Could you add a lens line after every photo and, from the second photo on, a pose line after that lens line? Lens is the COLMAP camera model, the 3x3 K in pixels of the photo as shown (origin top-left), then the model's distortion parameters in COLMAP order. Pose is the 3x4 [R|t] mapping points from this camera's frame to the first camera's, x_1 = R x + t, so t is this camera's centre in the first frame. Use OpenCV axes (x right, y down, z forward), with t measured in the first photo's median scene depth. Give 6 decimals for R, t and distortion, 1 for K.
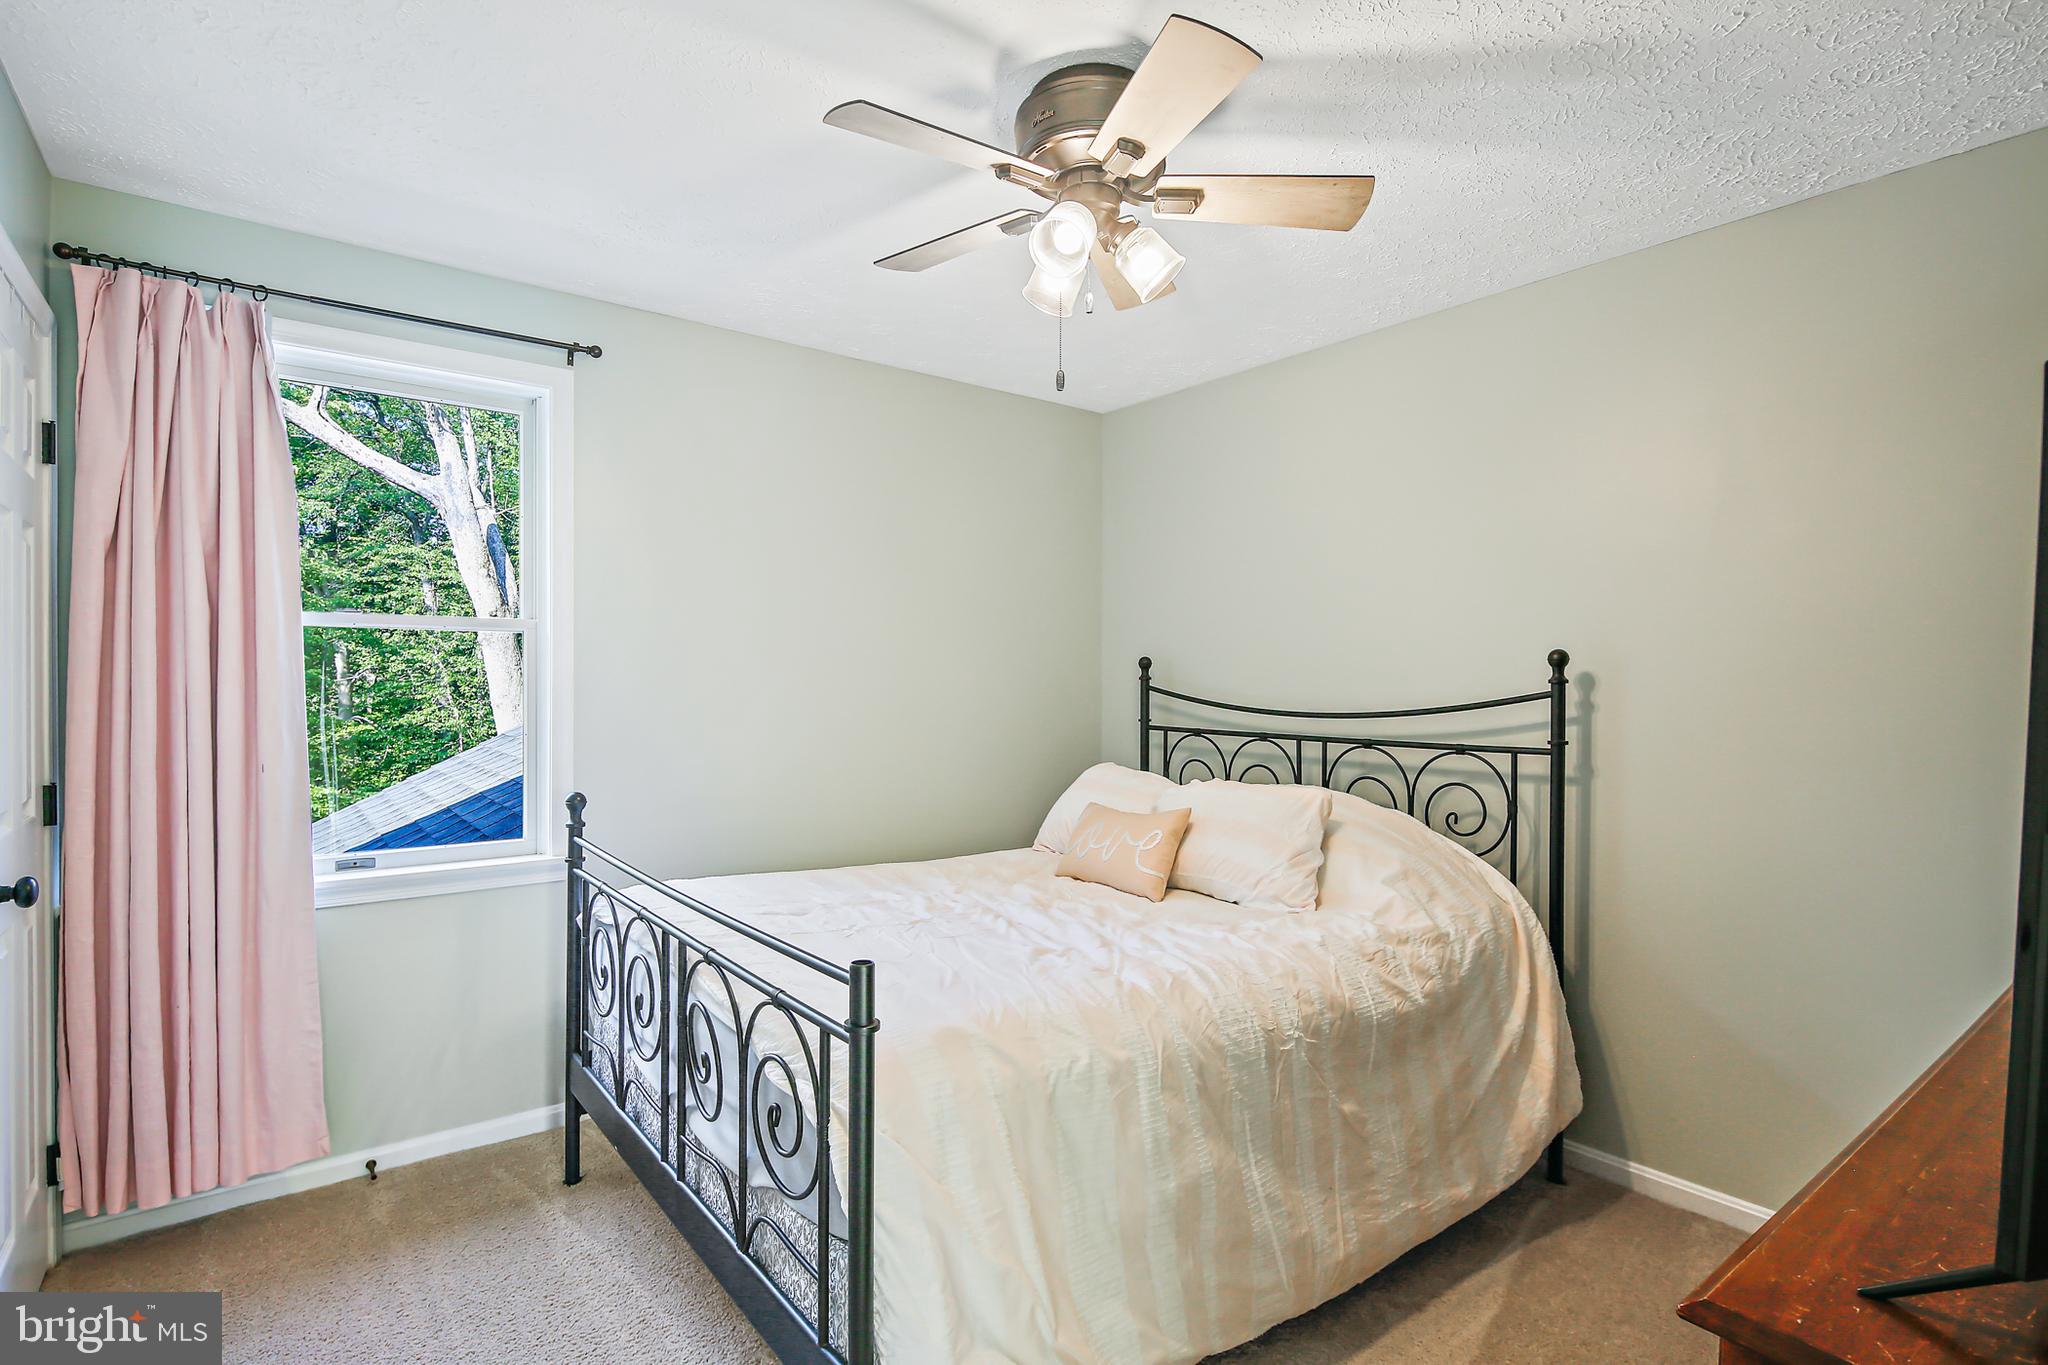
lens RADIAL K [[1008.9, 0, 1030.6], [0, 1008.9, 678.2], [0, 0, 1]] dist [-0.000051, -0.000278]
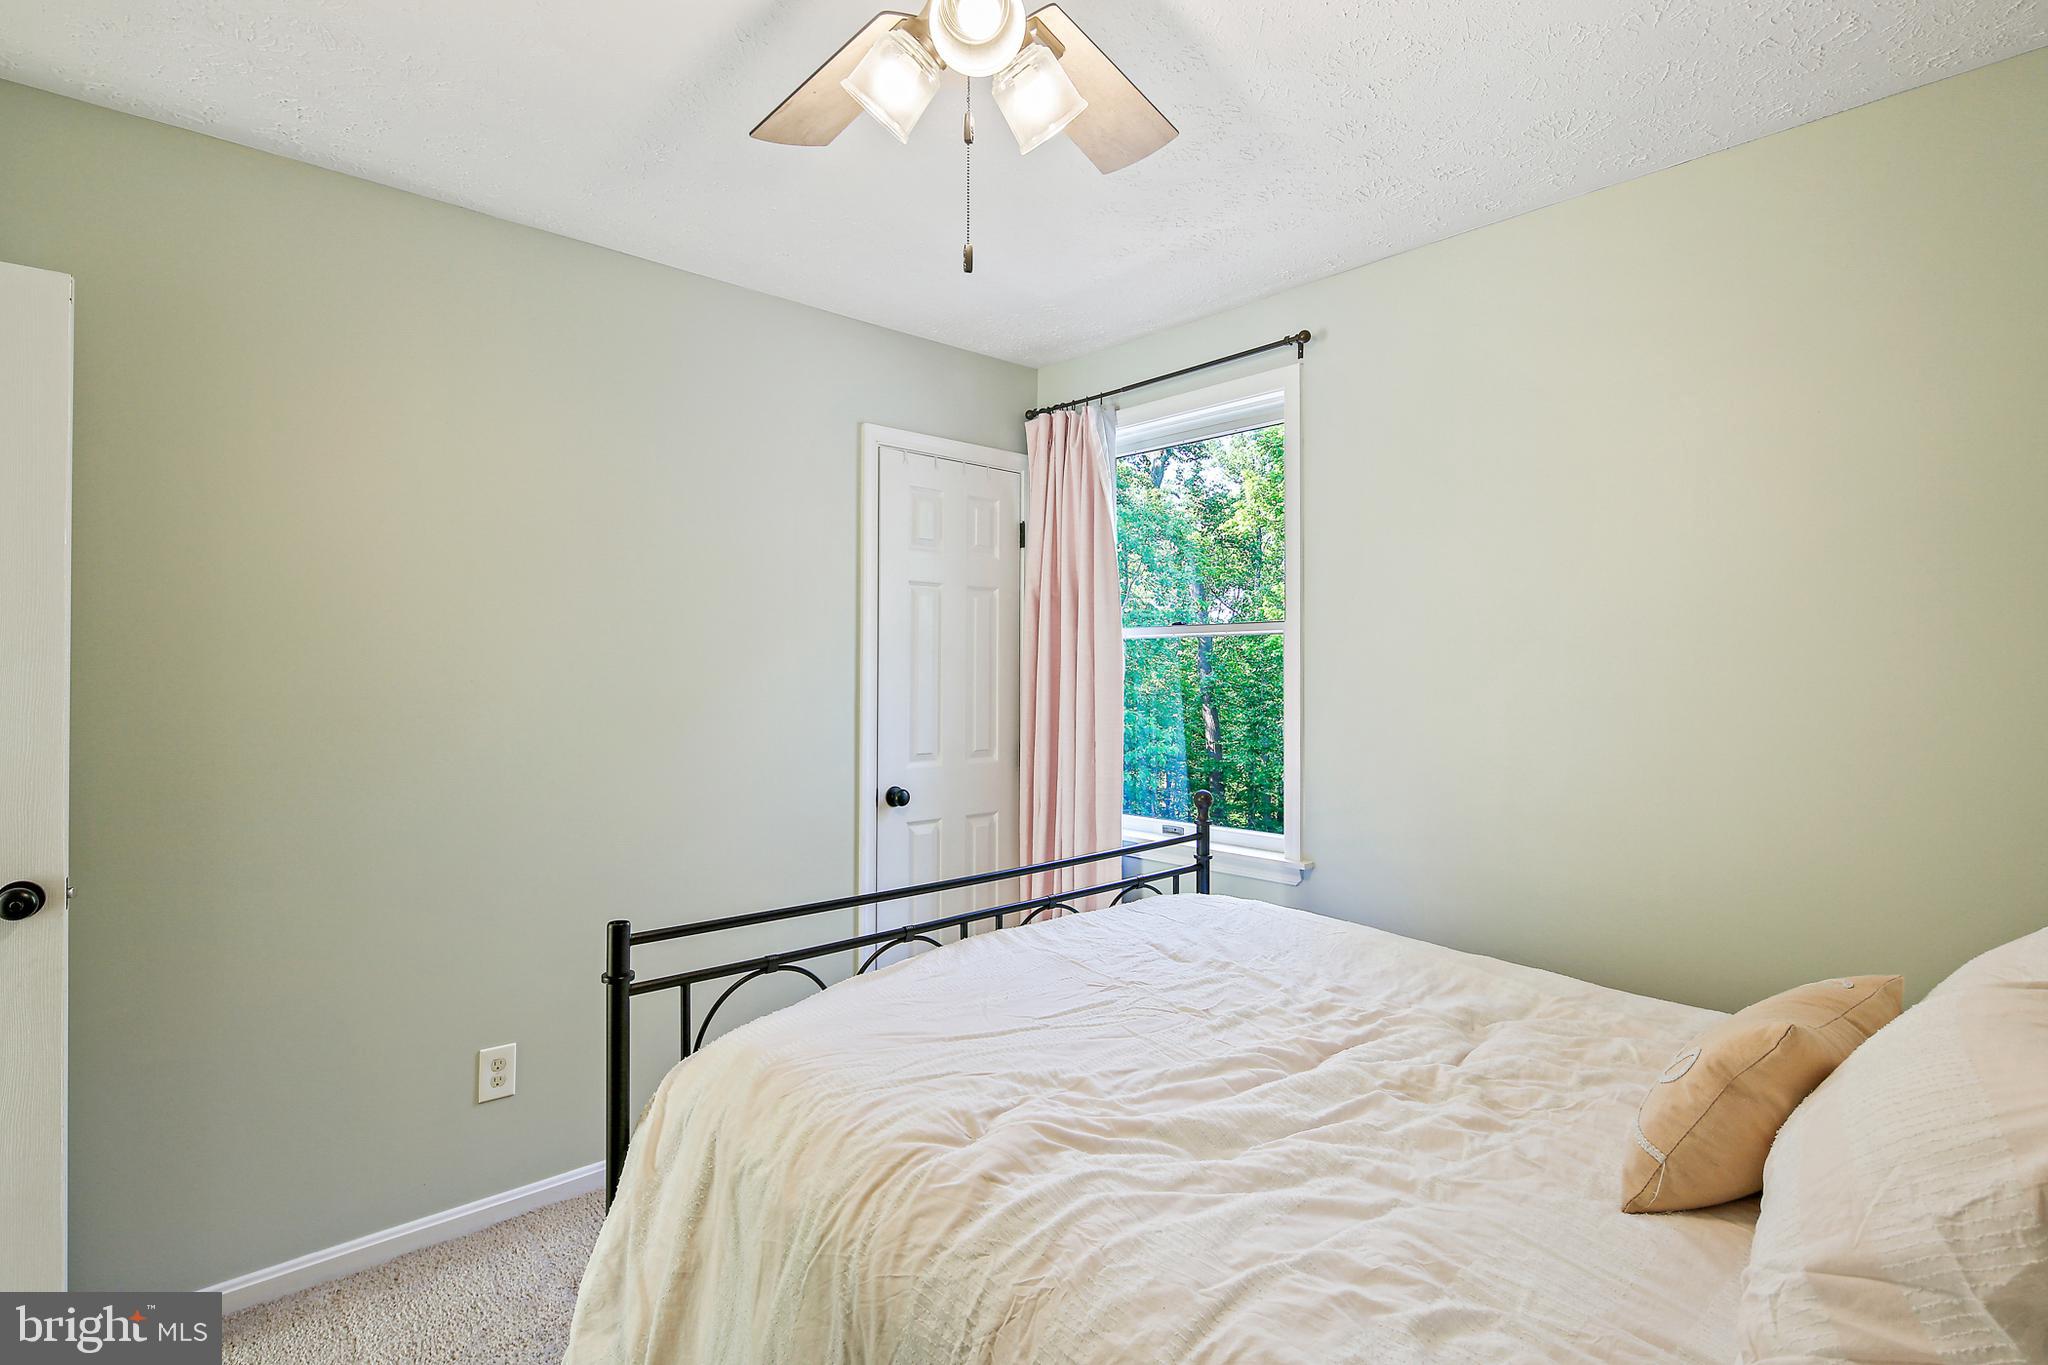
lens RADIAL K [[1008.9, 0, 1030.6], [0, 1008.9, 678.2], [0, 0, 1]] dist [-0.000051, -0.000278]
pose [[0.073233, -0.000547, -0.997315, 0.575751], [-0.000505, 1.000000, -0.000586, 0.000013], [0.997315, 0.000546, 0.073233, 0.776770]]
